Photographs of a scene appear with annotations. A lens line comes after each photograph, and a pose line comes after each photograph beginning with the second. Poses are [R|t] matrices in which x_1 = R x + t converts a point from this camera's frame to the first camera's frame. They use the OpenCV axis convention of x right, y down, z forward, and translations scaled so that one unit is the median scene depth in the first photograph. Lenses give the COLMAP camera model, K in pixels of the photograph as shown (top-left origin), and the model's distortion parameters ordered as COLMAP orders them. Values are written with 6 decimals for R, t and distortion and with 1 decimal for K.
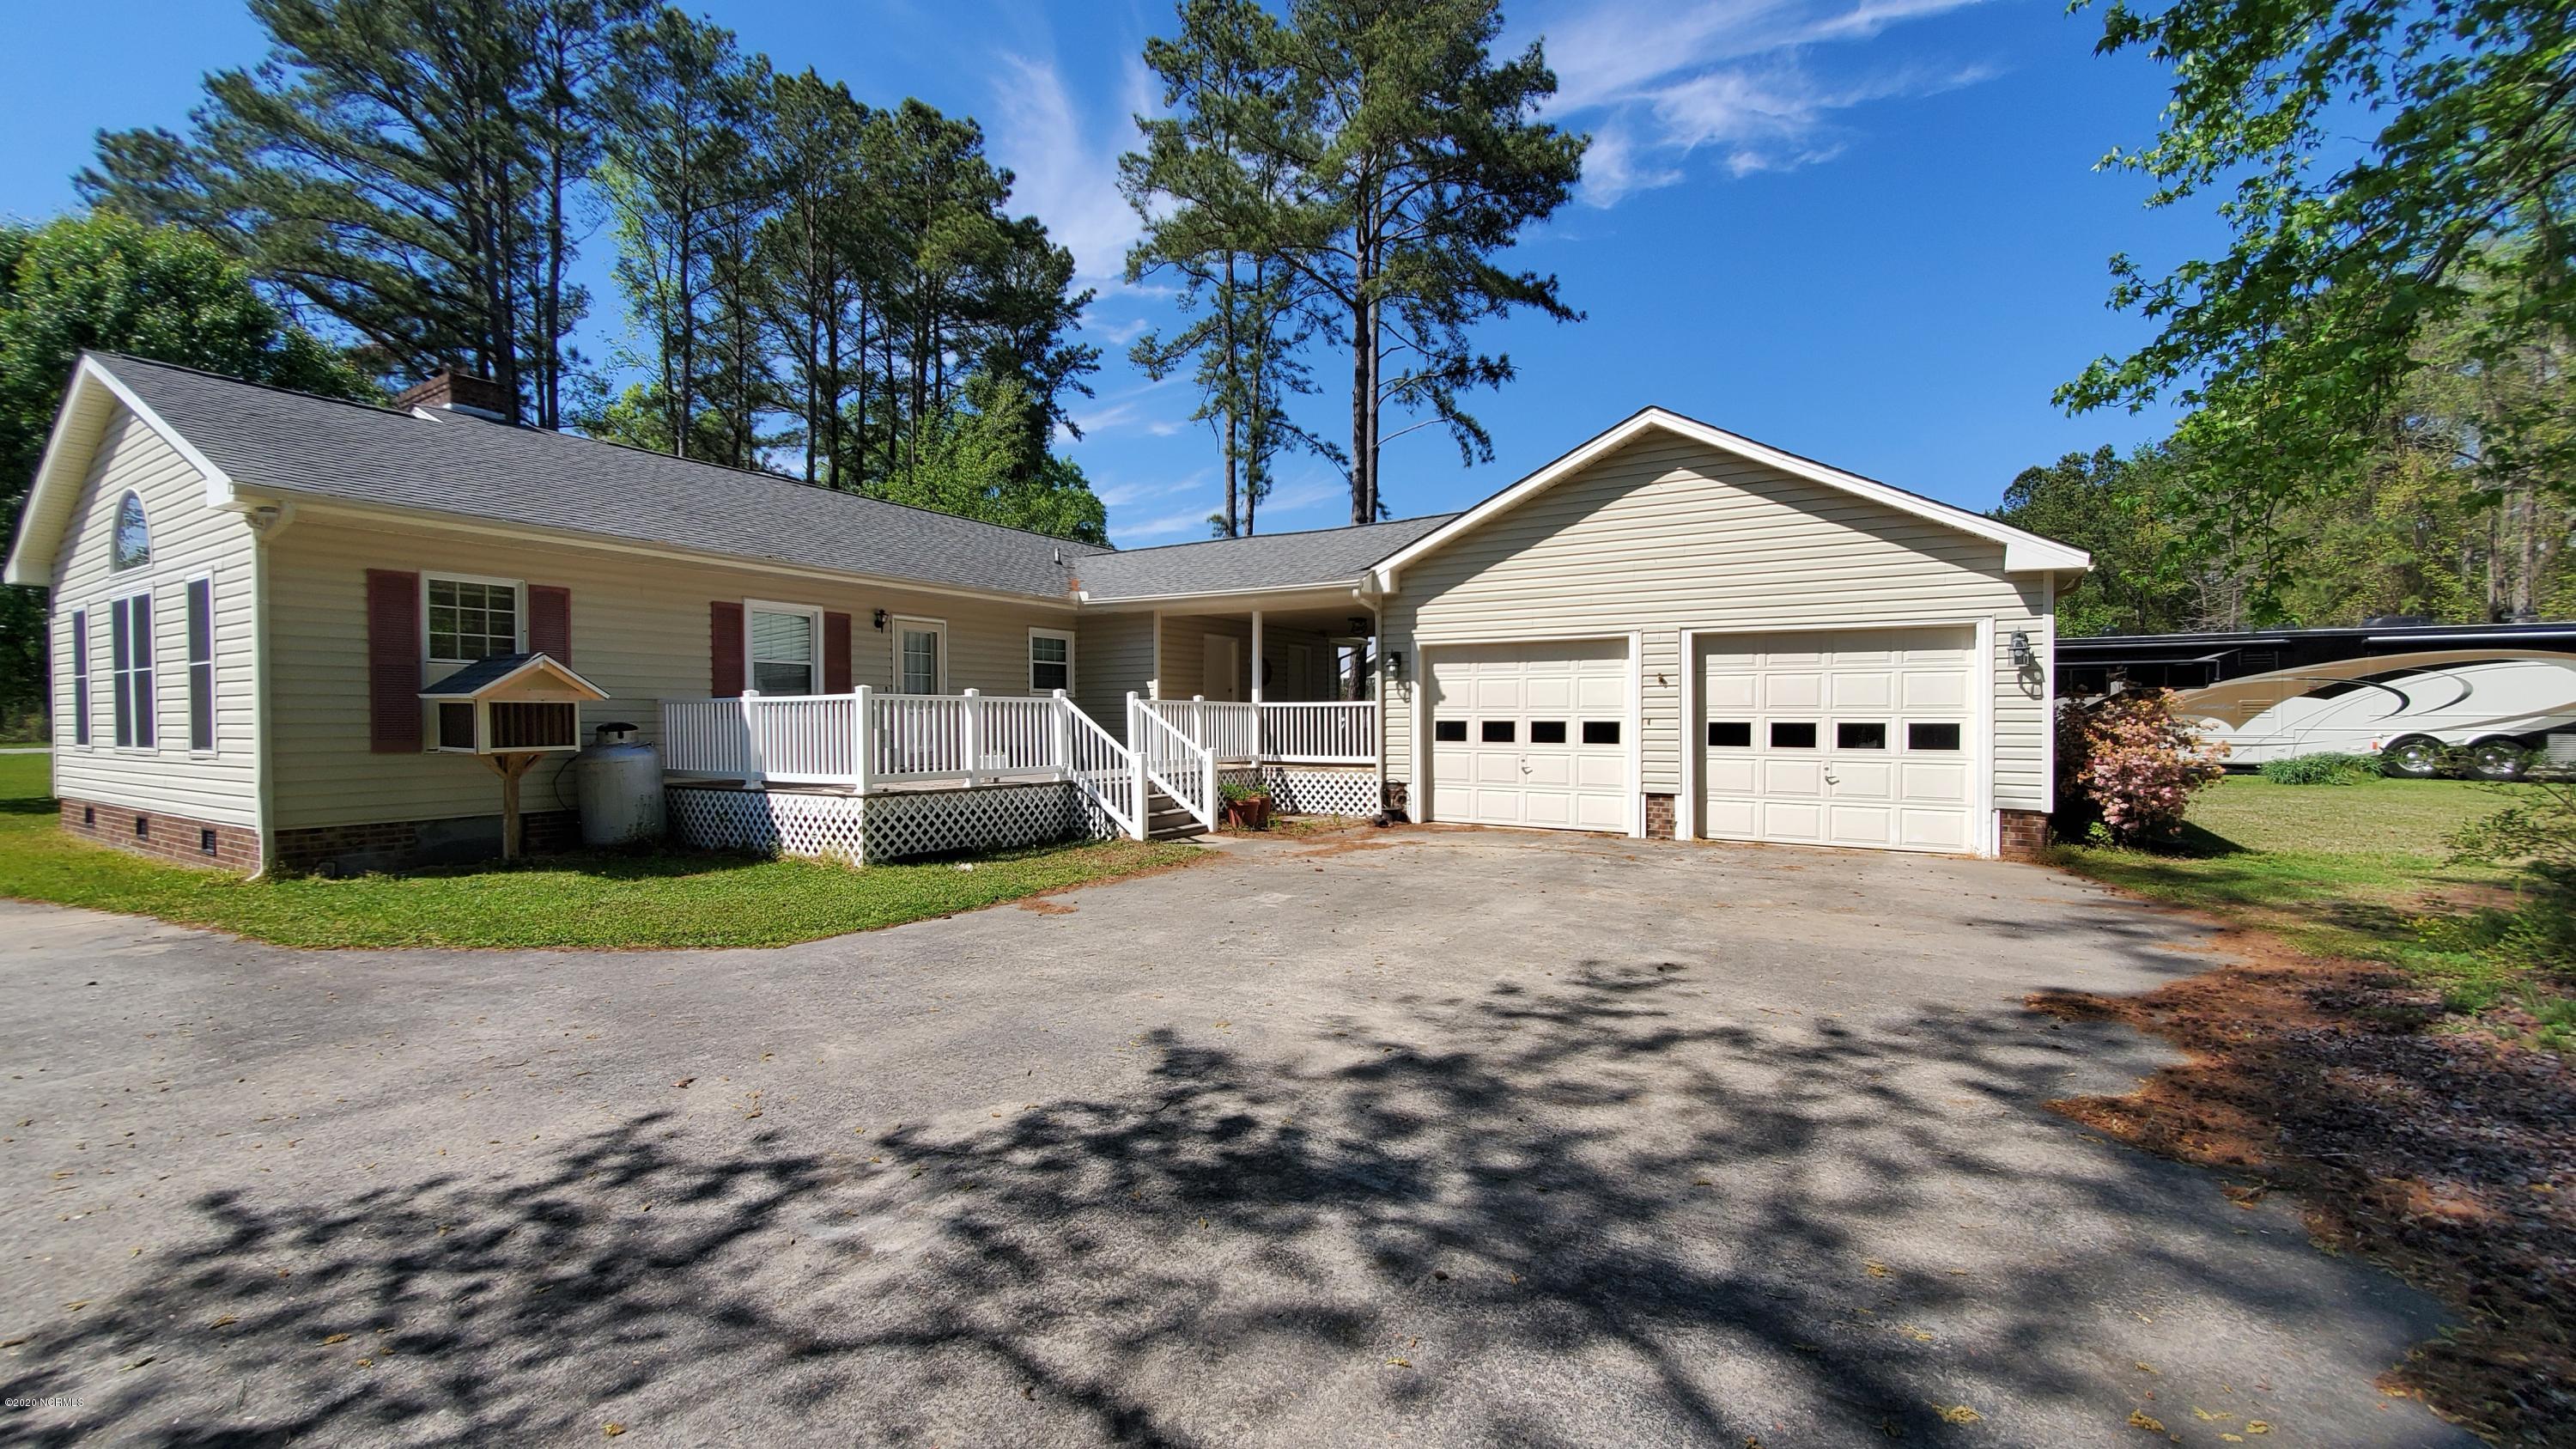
lens RADIAL K [[1016.6, 0, 1283.7], [0, 1016.6, 741.9], [0, 0, 1]] dist [0.006056, -0.000924]
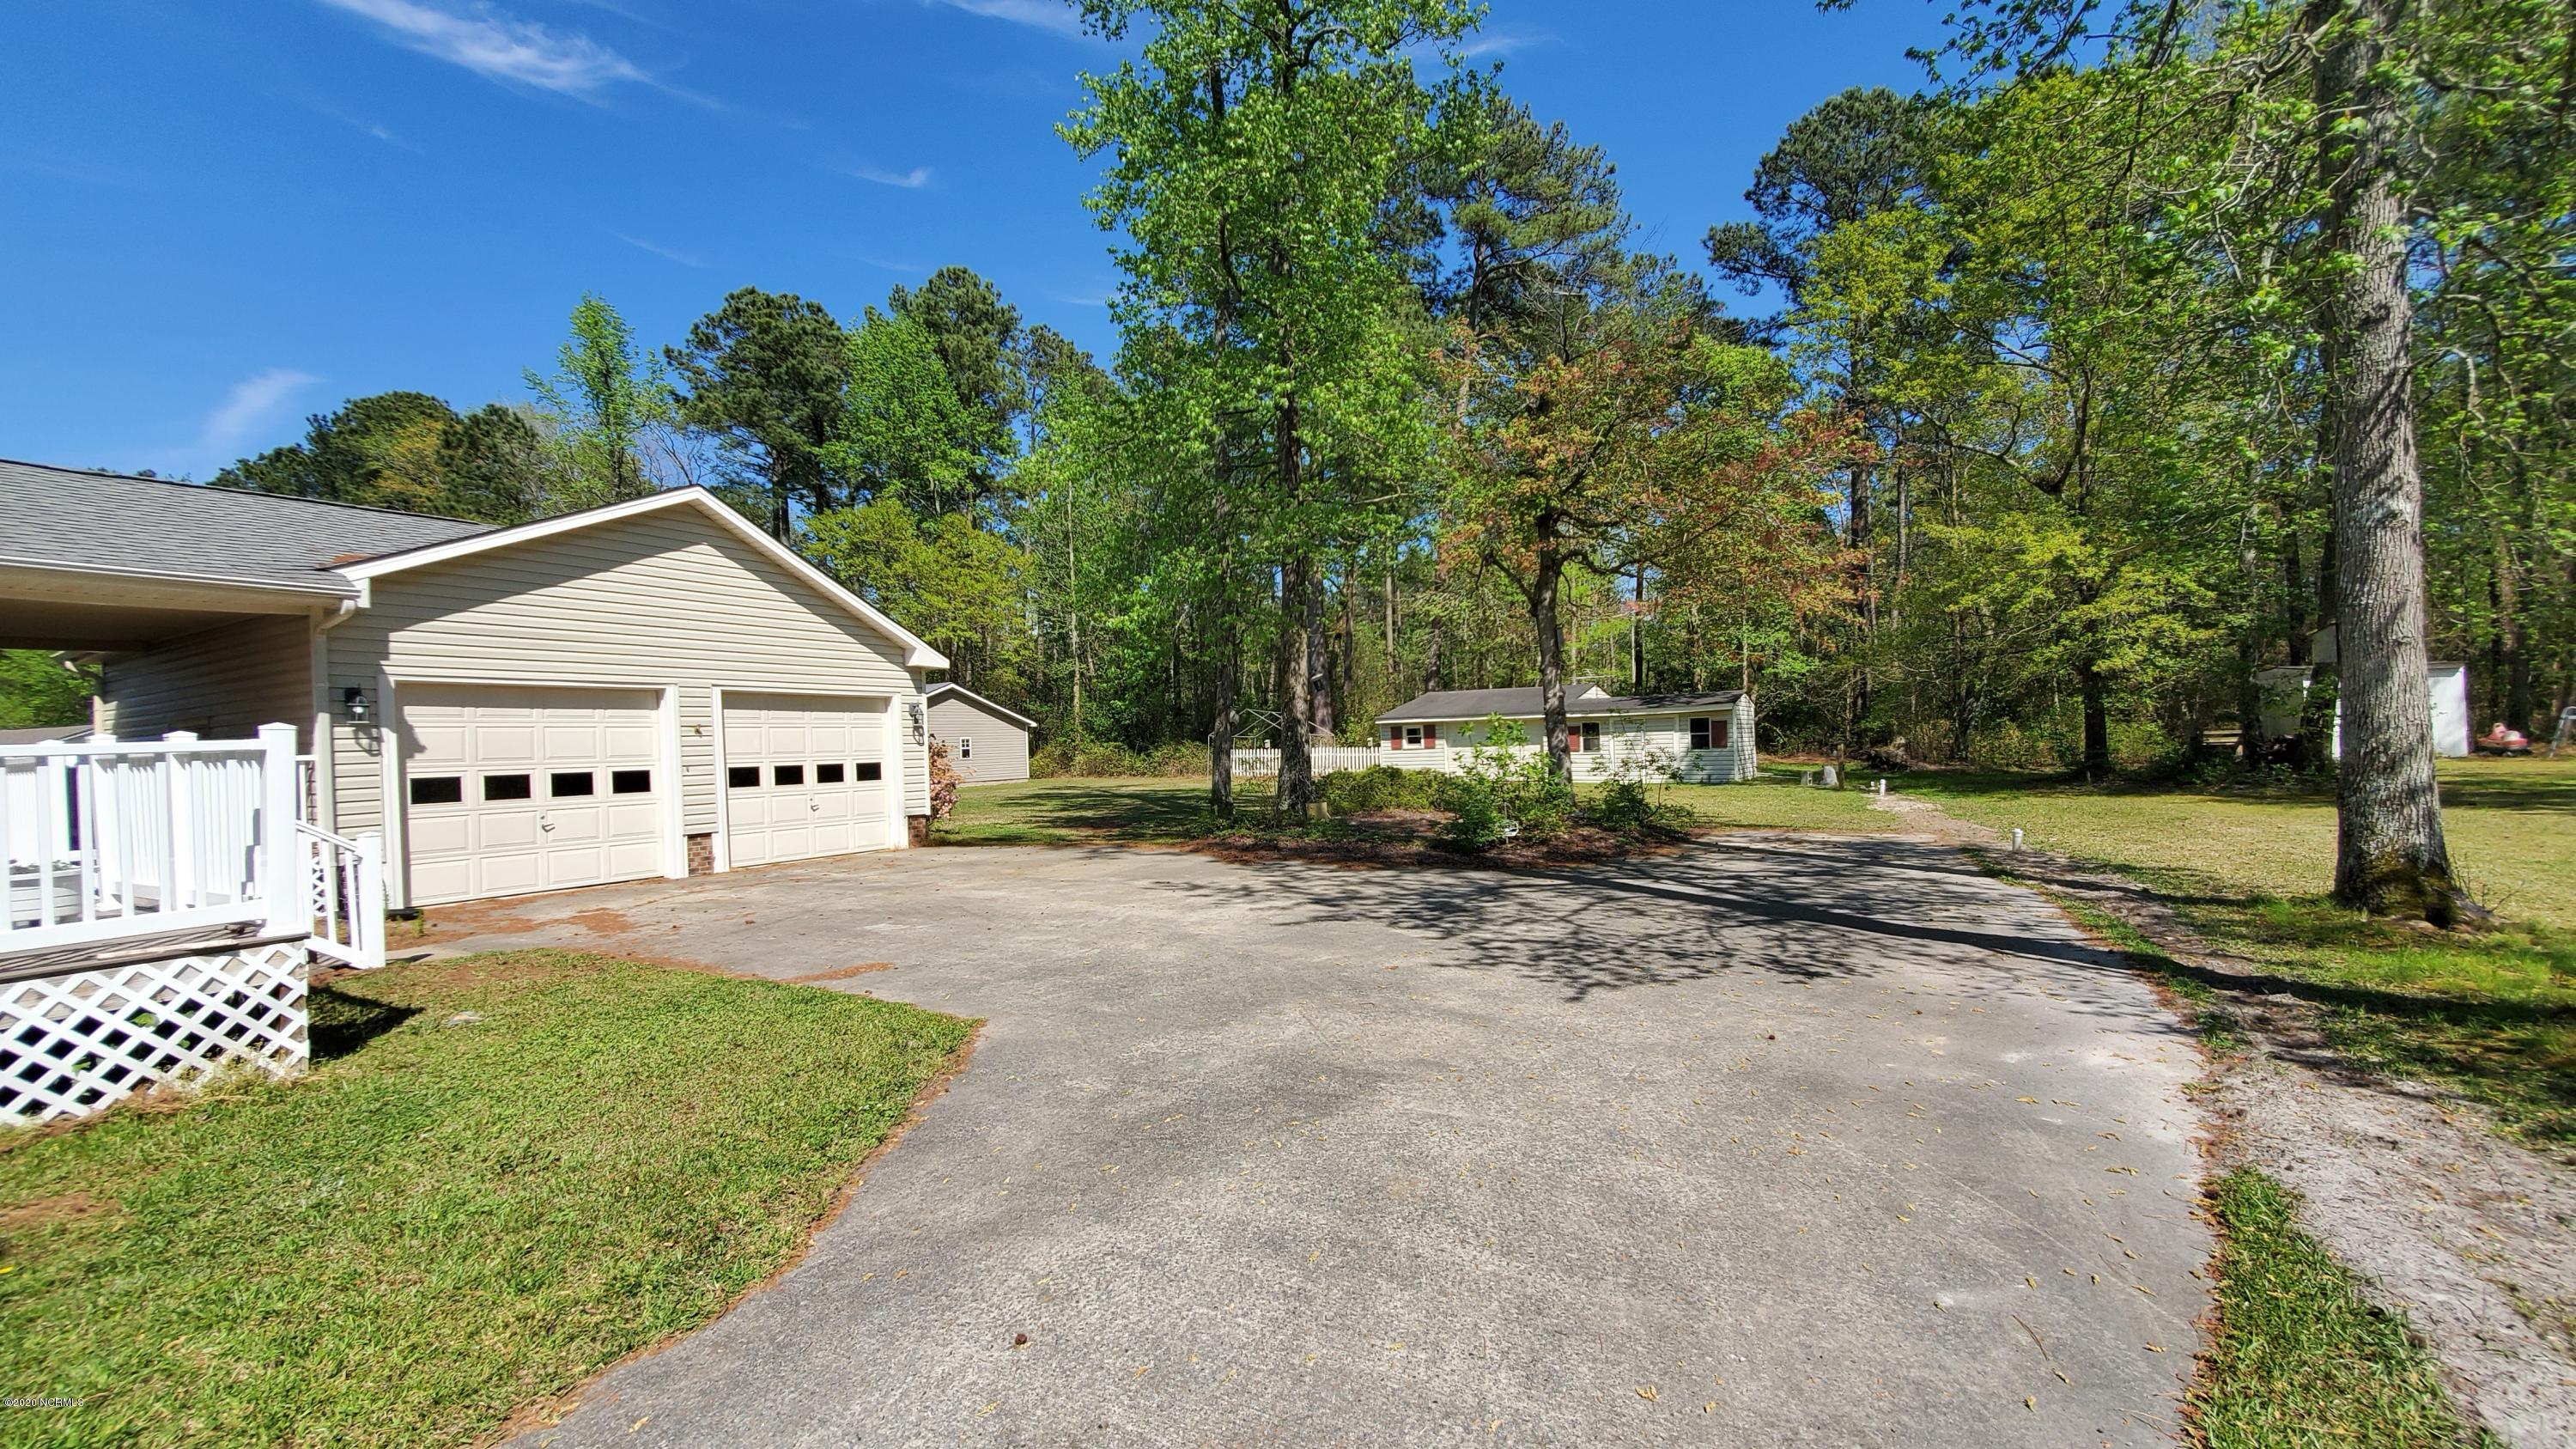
lens RADIAL K [[1016.6, 0, 1278.9], [0, 1016.6, 737.5], [0, 0, 1]] dist [0.006056, -0.000924]
pose [[-0.025189, 0.005205, 0.999669, -1.905973], [0.054653, 0.998498, -0.003822, -0.037451], [-0.998188, 0.054539, -0.025436, 1.025355]]
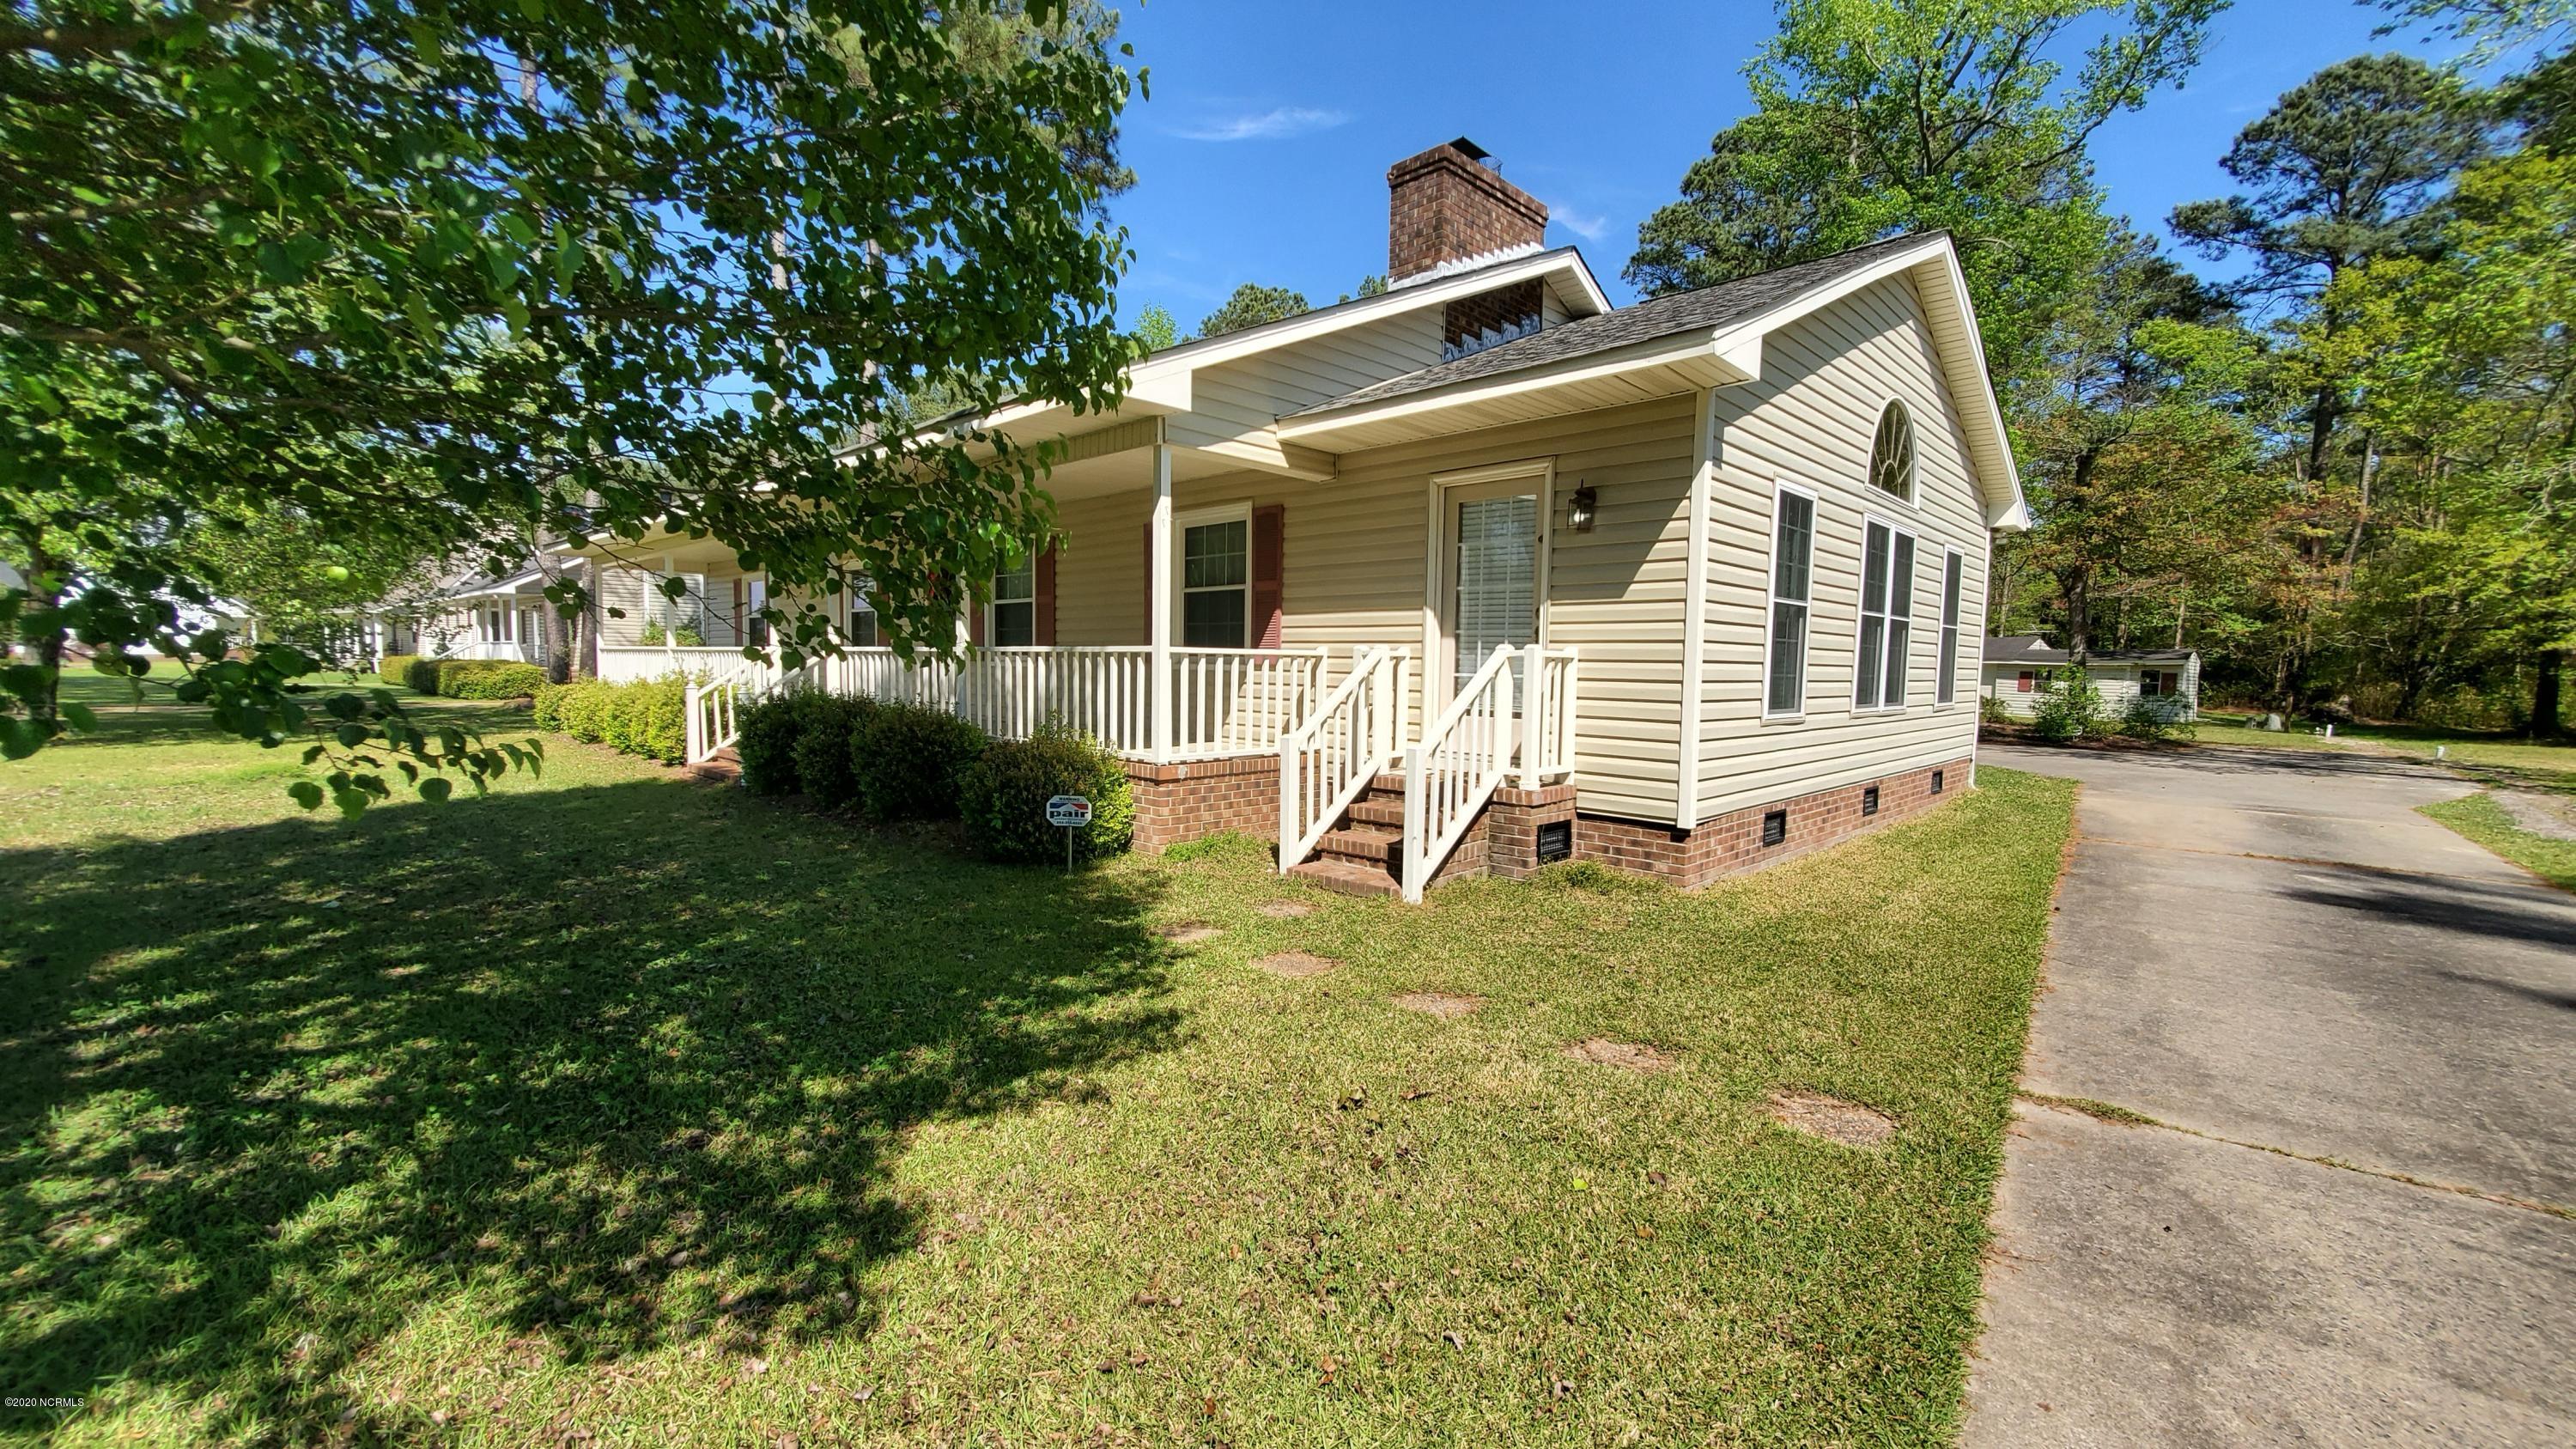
lens RADIAL K [[1016.6, 0, 1294.8], [0, 1016.6, 725.9], [0, 0, 1]] dist [0.006056, -0.000924]
pose [[0.214388, -0.053960, 0.975257, -4.510328], [0.002656, 0.998501, 0.054663, -0.057323], [-0.976745, -0.009128, 0.214210, 2.840002]]
